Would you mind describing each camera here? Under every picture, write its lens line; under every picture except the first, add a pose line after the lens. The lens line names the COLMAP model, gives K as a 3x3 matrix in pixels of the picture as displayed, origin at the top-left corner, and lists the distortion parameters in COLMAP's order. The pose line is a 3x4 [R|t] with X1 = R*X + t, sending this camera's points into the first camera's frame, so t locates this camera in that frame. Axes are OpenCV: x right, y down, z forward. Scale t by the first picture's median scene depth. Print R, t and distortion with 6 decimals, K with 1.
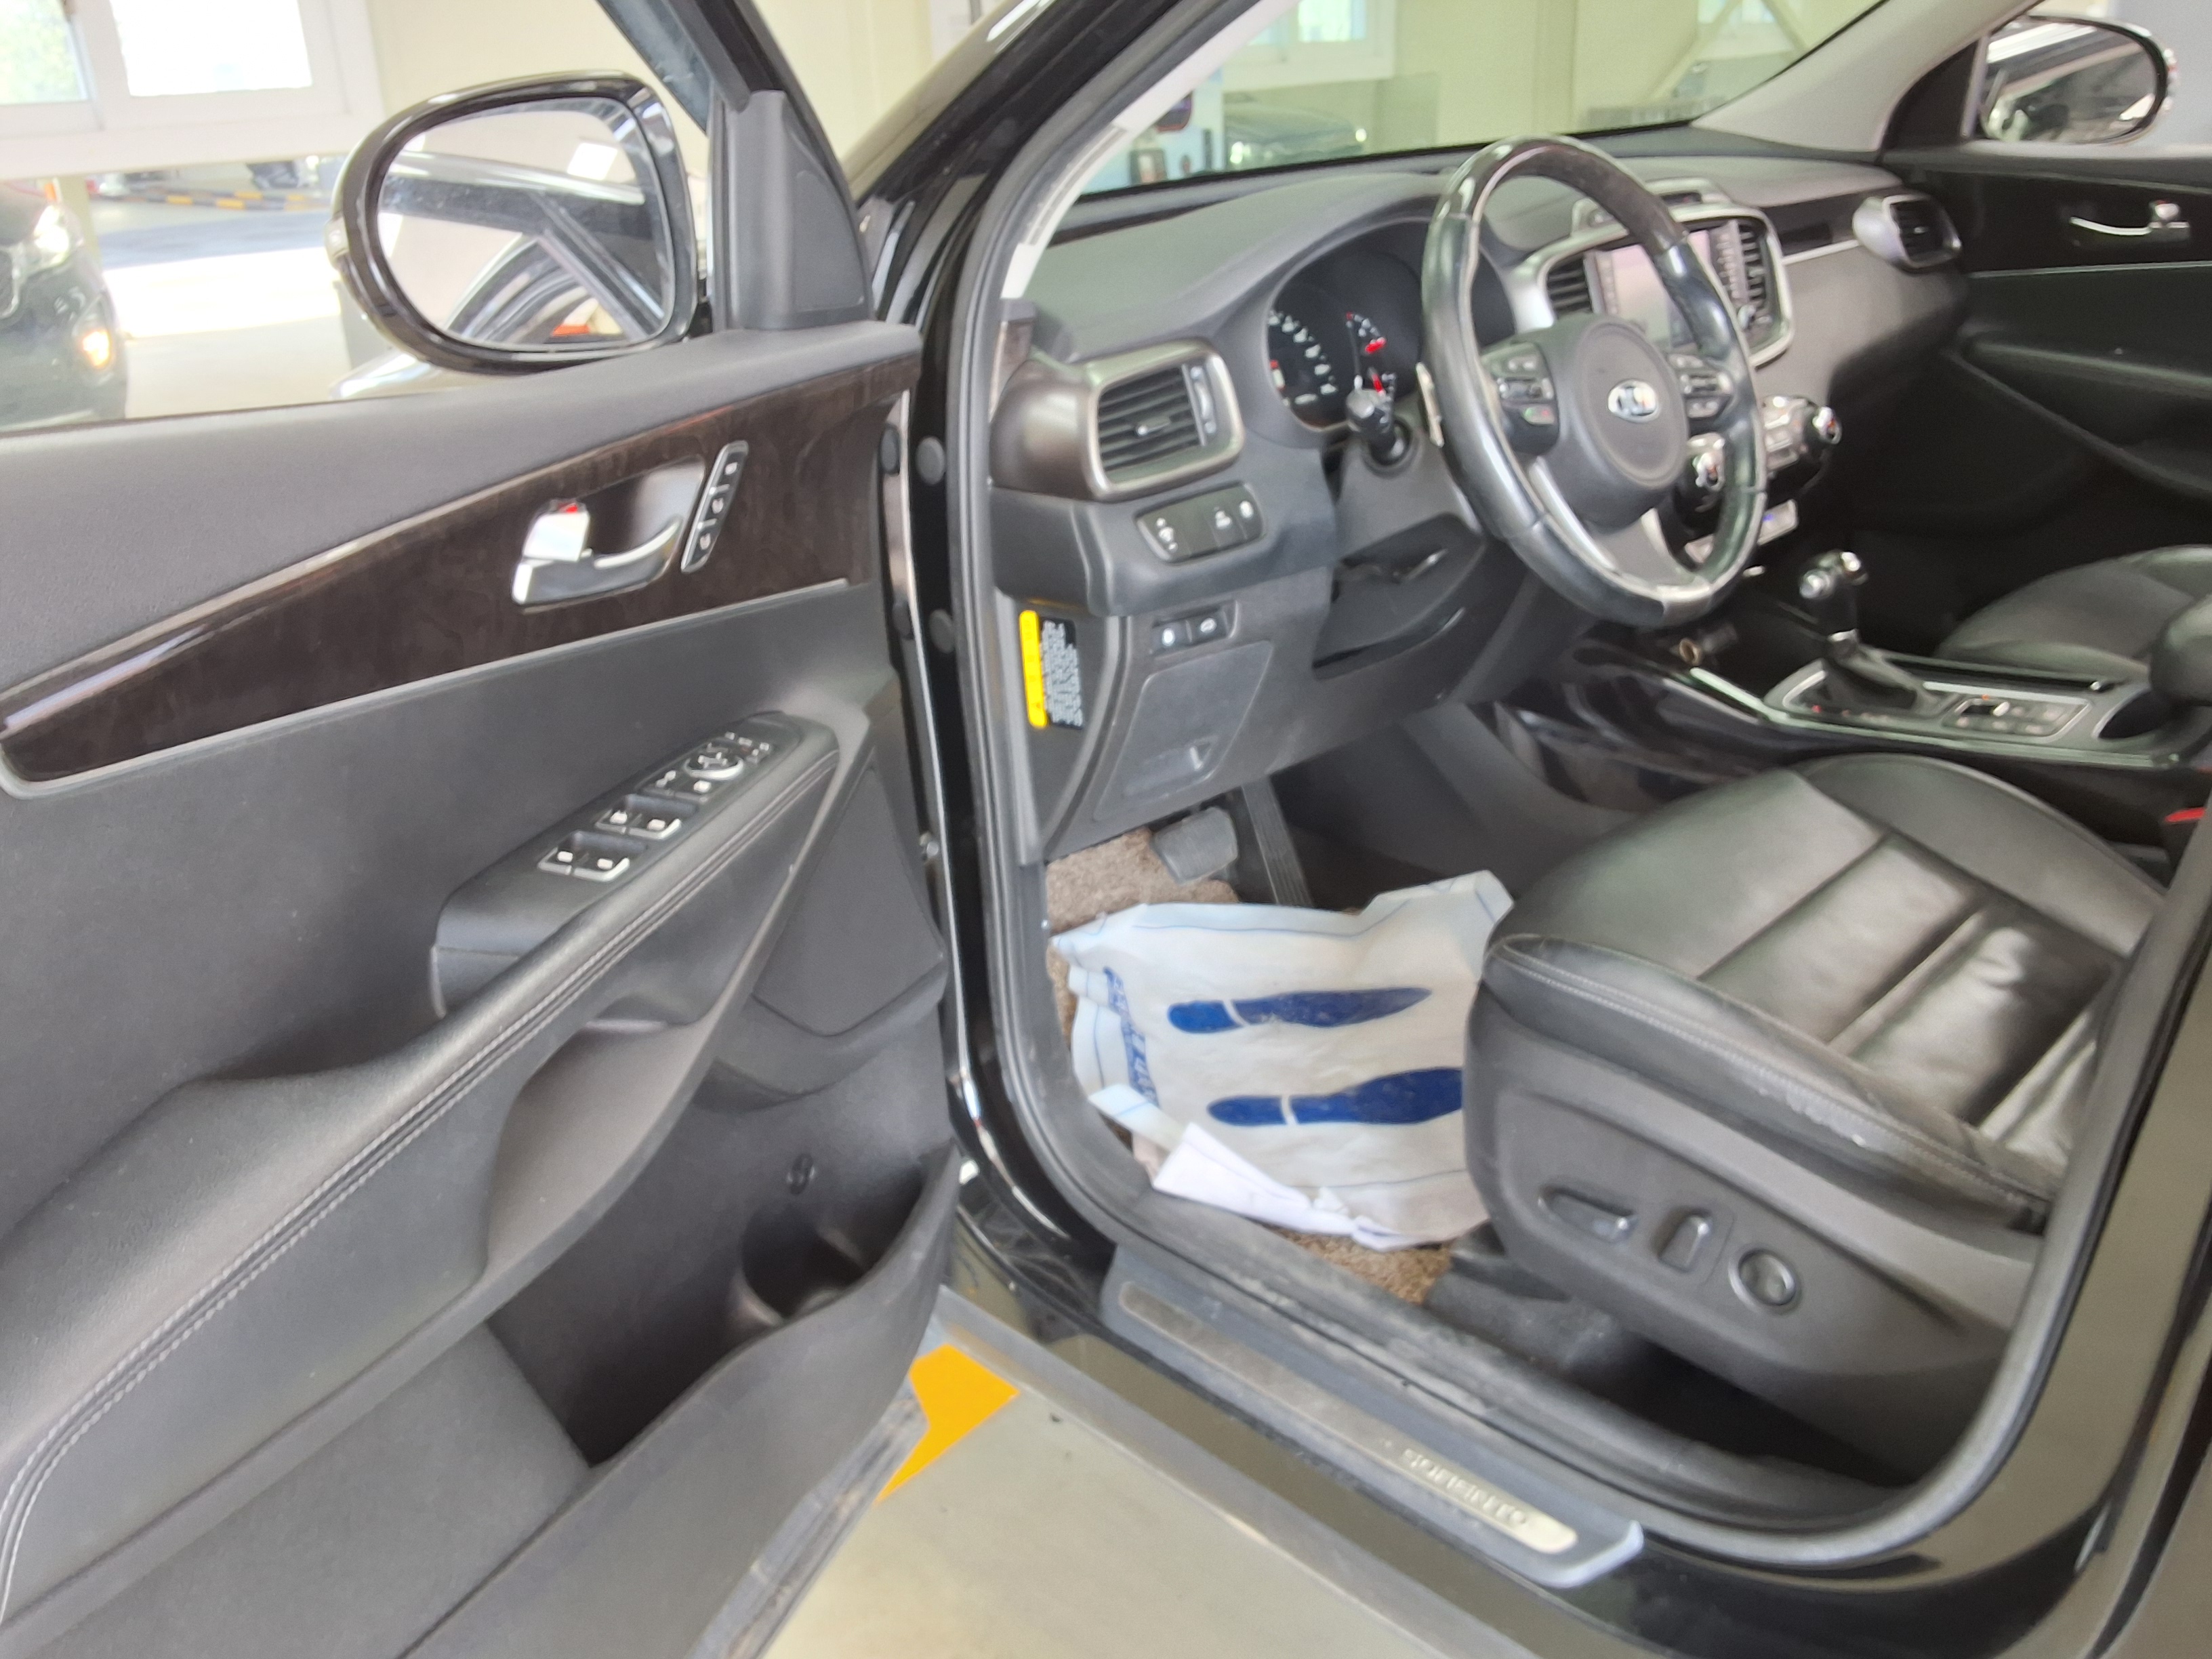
lens RADIAL K [[1824.9, 0, 1092.3], [0, 1824.9, 828.4], [0, 0, 1]] dist [0.069298, -0.109051]
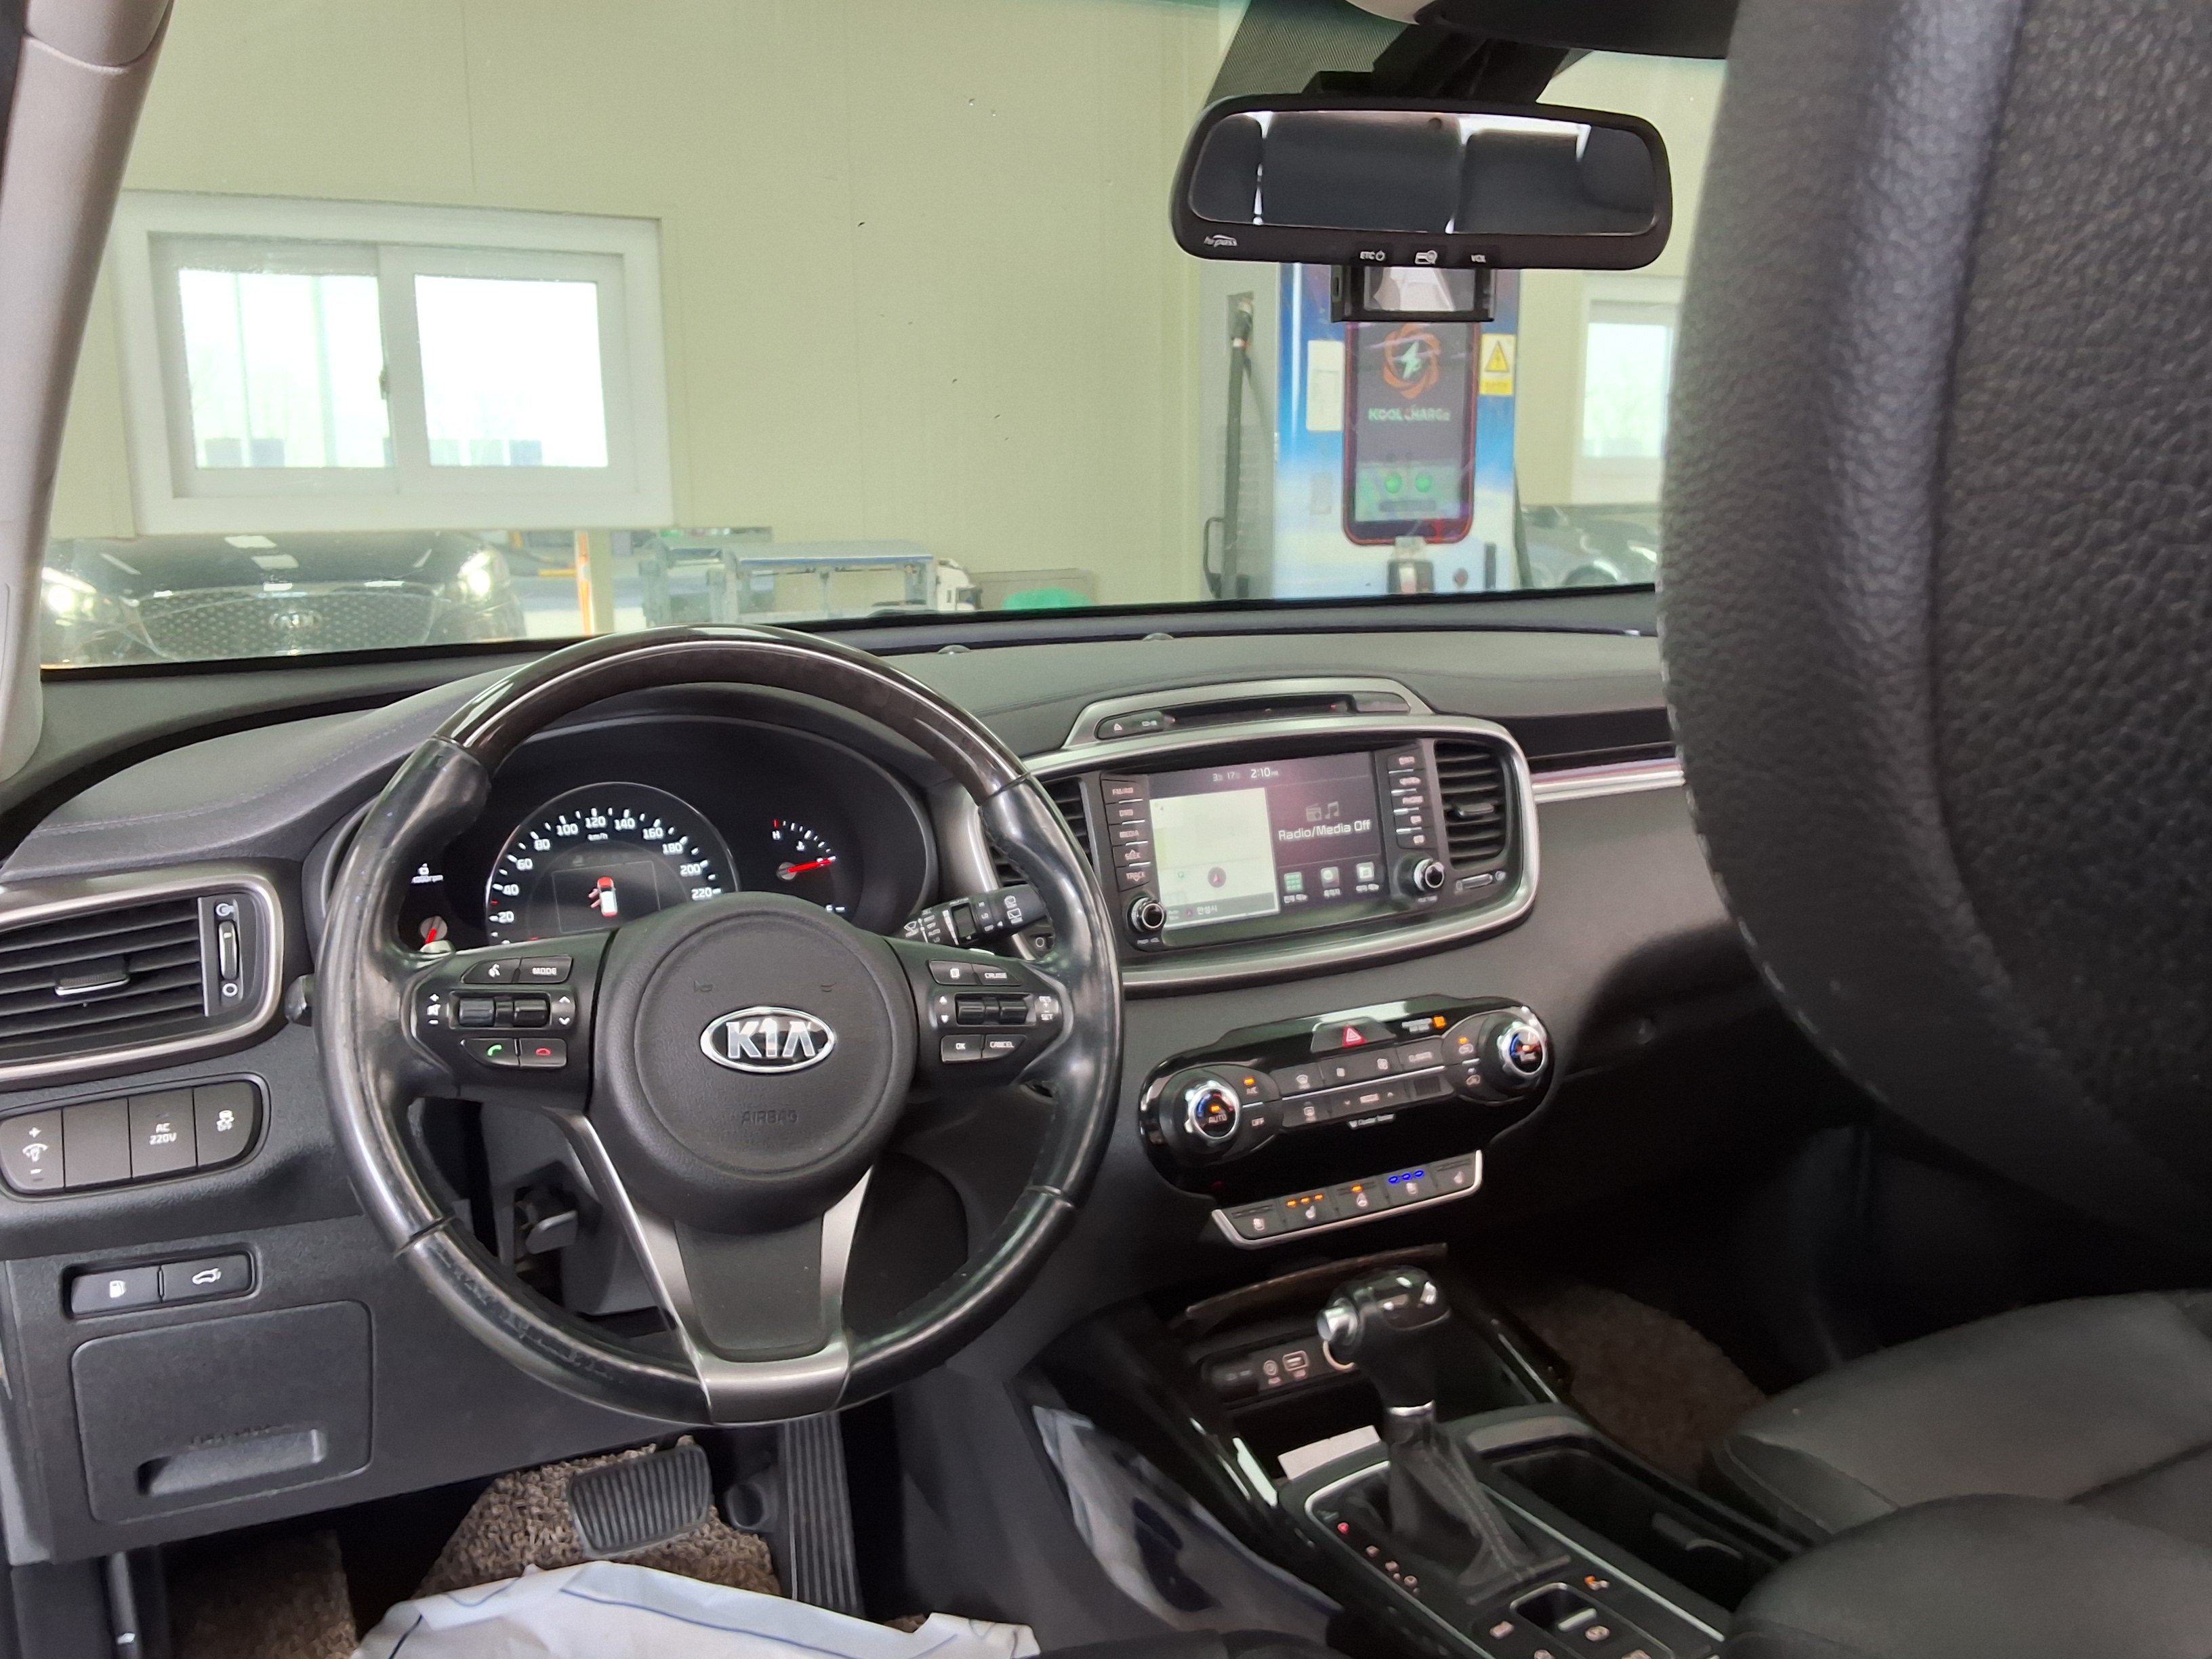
lens RADIAL K [[1824.9, 0, 1044.8], [0, 1824.9, 797.3], [0, 0, 1]] dist [0.069298, -0.109051]
pose [[0.950452, 0.093533, -0.296467, 0.392935], [-0.153153, 0.970784, -0.184724, -0.147908], [0.270528, 0.220977, 0.937008, 0.297382]]
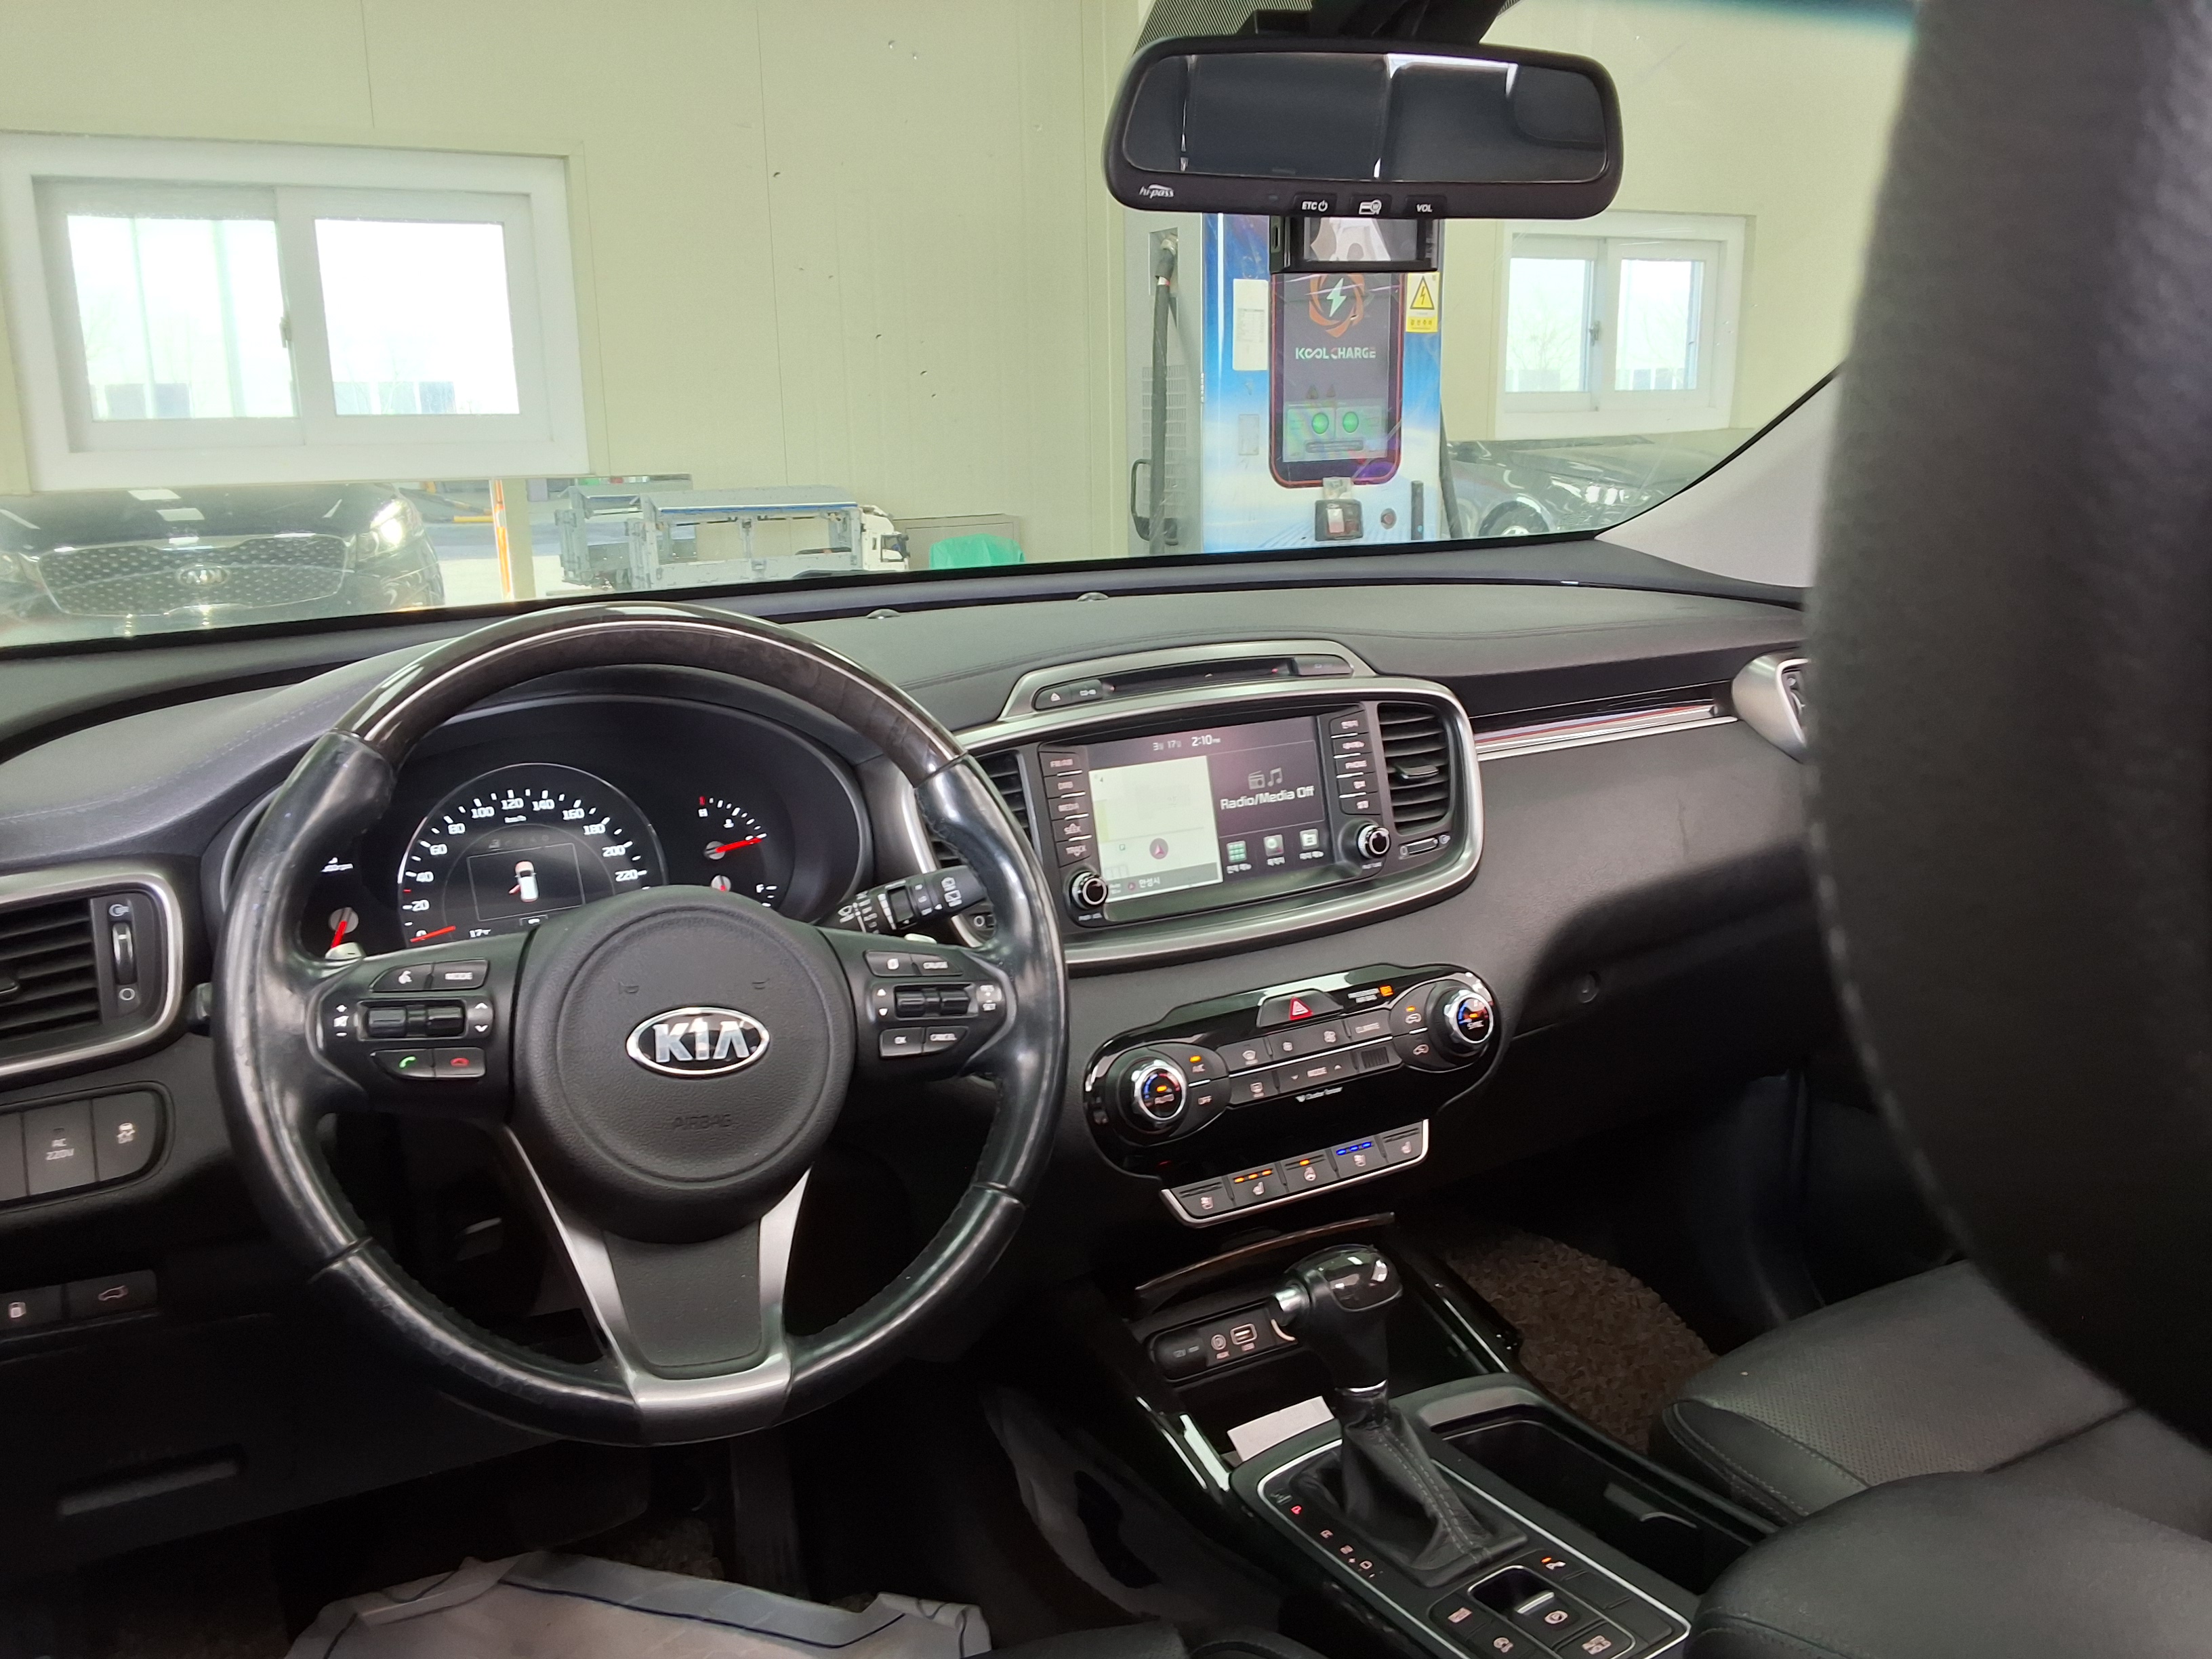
lens RADIAL K [[1824.9, 0, 1037.9], [0, 1824.9, 802.7], [0, 0, 1]] dist [0.069298, -0.109051]
pose [[0.961700, 0.087097, -0.259900, 0.384402], [-0.130760, 0.979106, -0.155732, -0.160748], [0.240906, 0.183752, 0.952995, 0.312187]]
